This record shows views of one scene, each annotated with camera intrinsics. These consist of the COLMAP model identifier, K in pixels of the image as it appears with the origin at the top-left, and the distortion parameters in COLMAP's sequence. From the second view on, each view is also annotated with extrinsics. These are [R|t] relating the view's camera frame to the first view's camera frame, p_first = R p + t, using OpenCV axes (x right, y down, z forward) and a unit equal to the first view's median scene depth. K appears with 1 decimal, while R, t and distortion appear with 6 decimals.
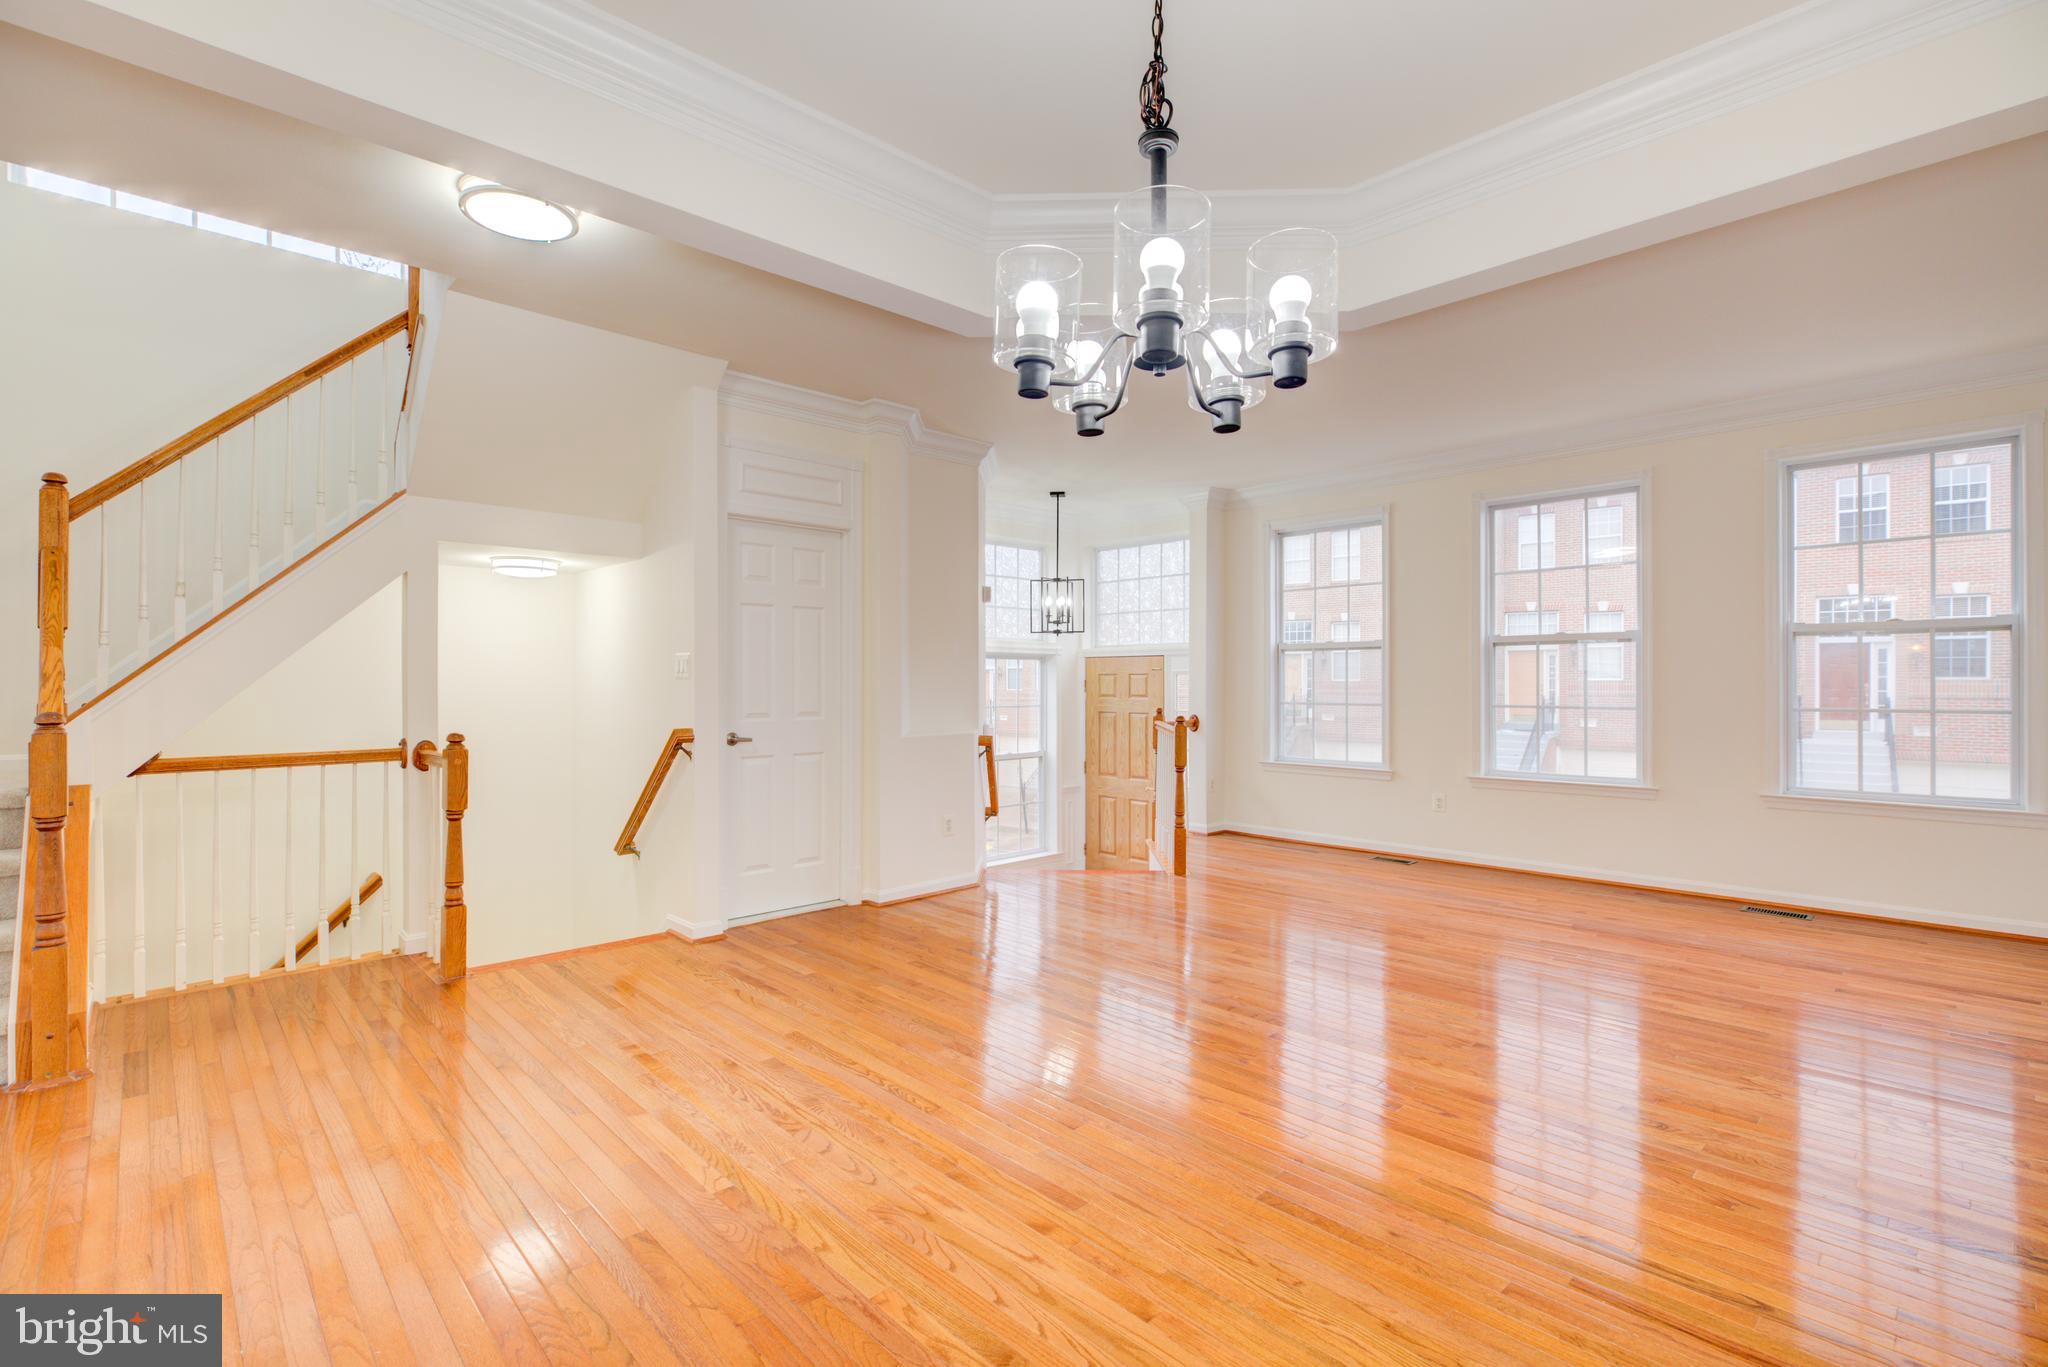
lens RADIAL K [[938.8, 0, 1035.5], [0, 938.8, 677.5], [0, 0, 1]] dist [-0.005981, 0.000008]
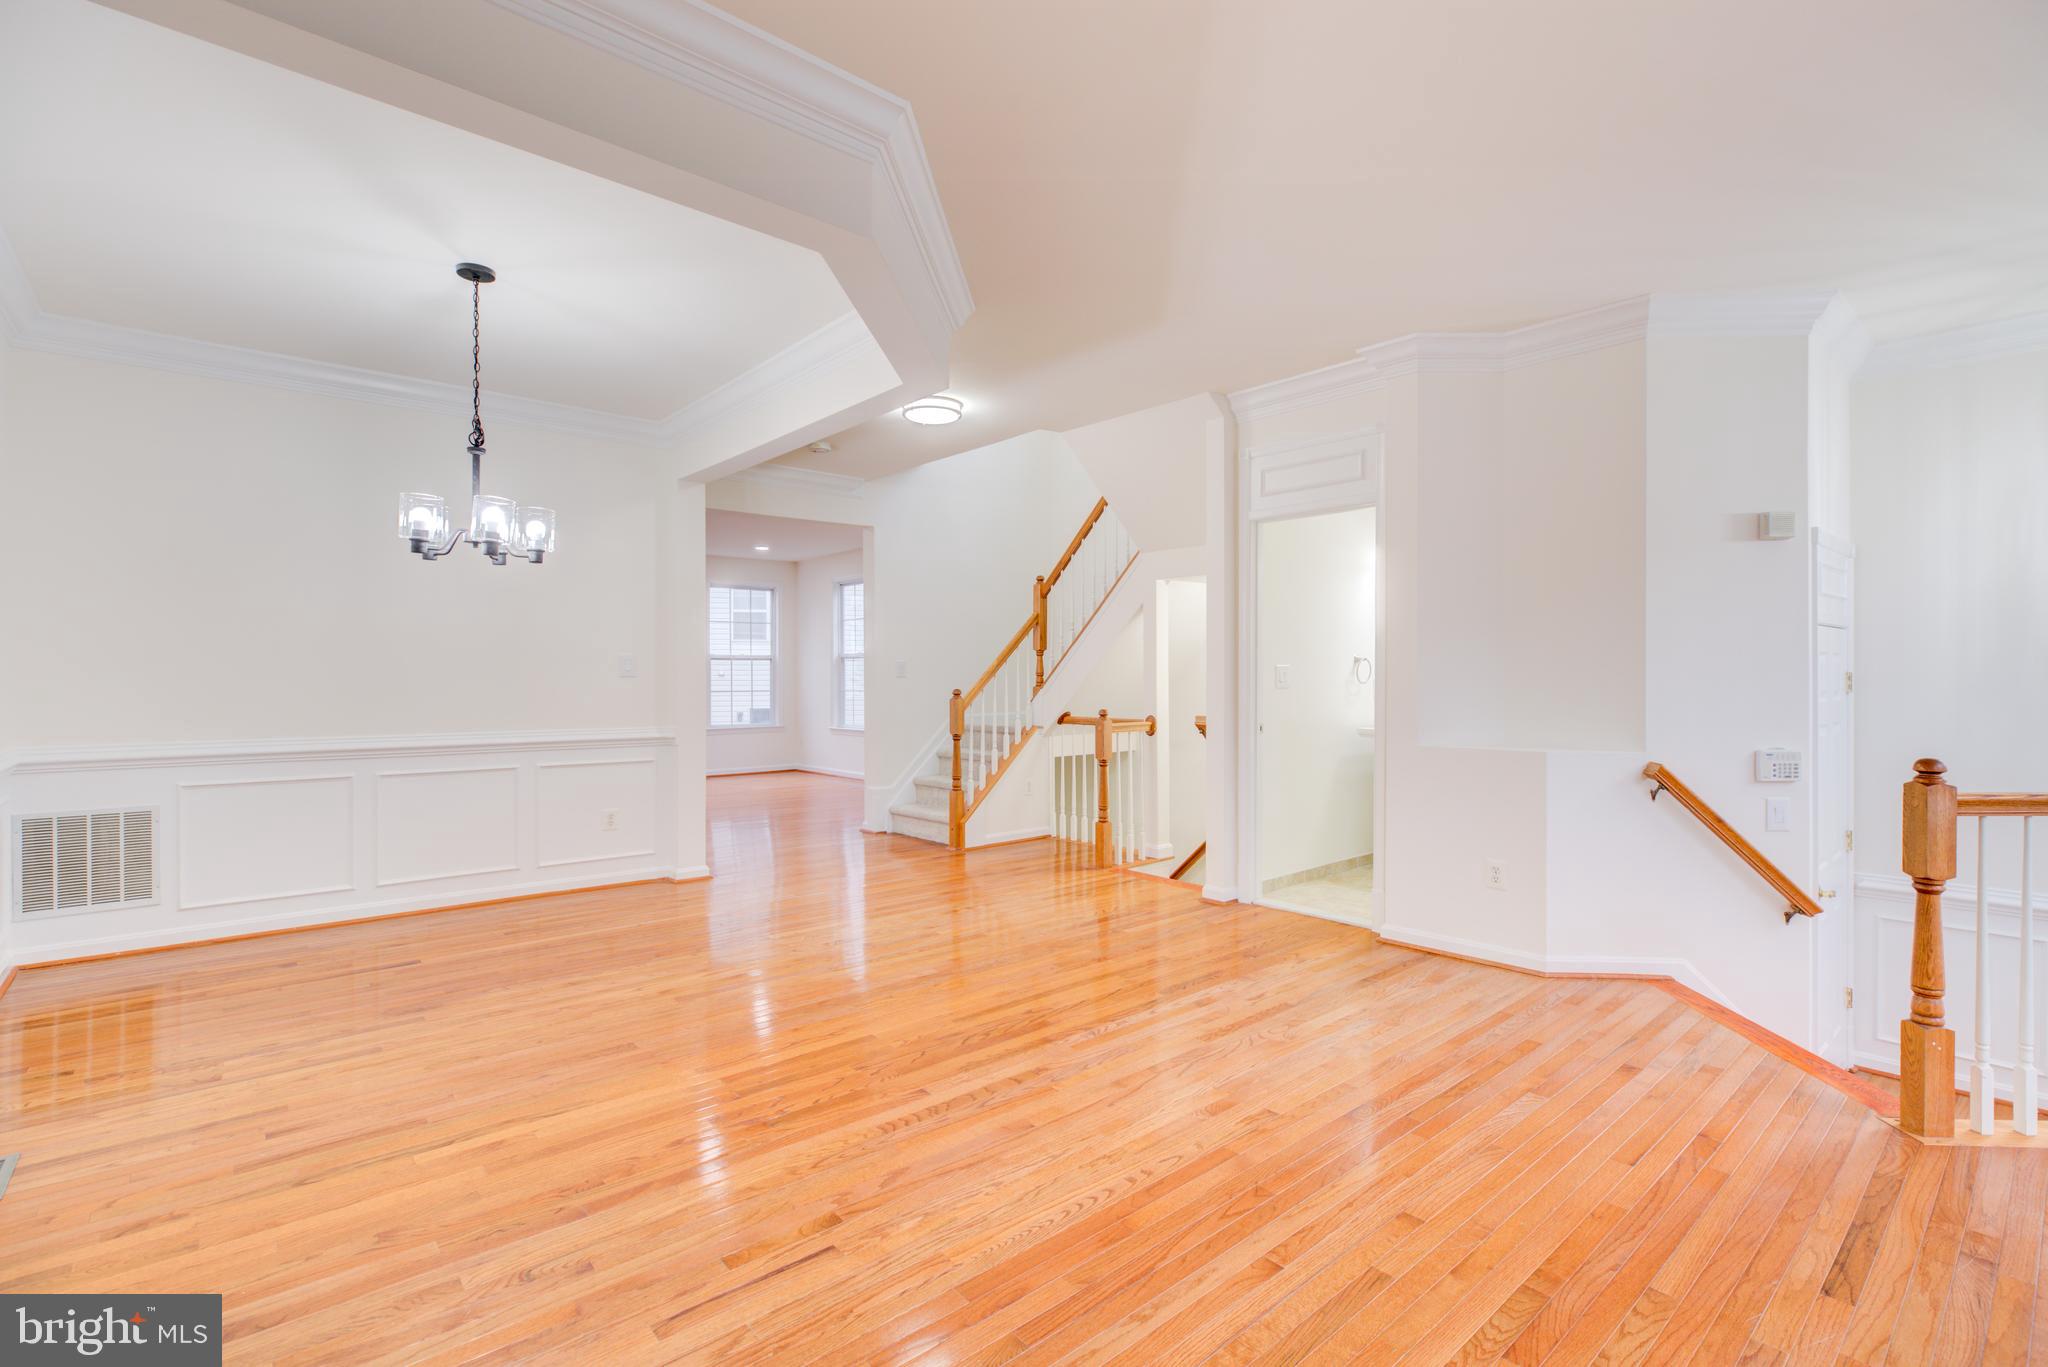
lens RADIAL K [[938.8, 0, 1012.3], [0, 938.8, 716.6], [0, 0, 1]] dist [-0.005981, 0.000008]
pose [[-0.059936, 0.046779, -0.997105, 0.622569], [0.001581, 0.998904, 0.046769, 0.000944], [0.998201, 0.001227, -0.059945, 0.650923]]
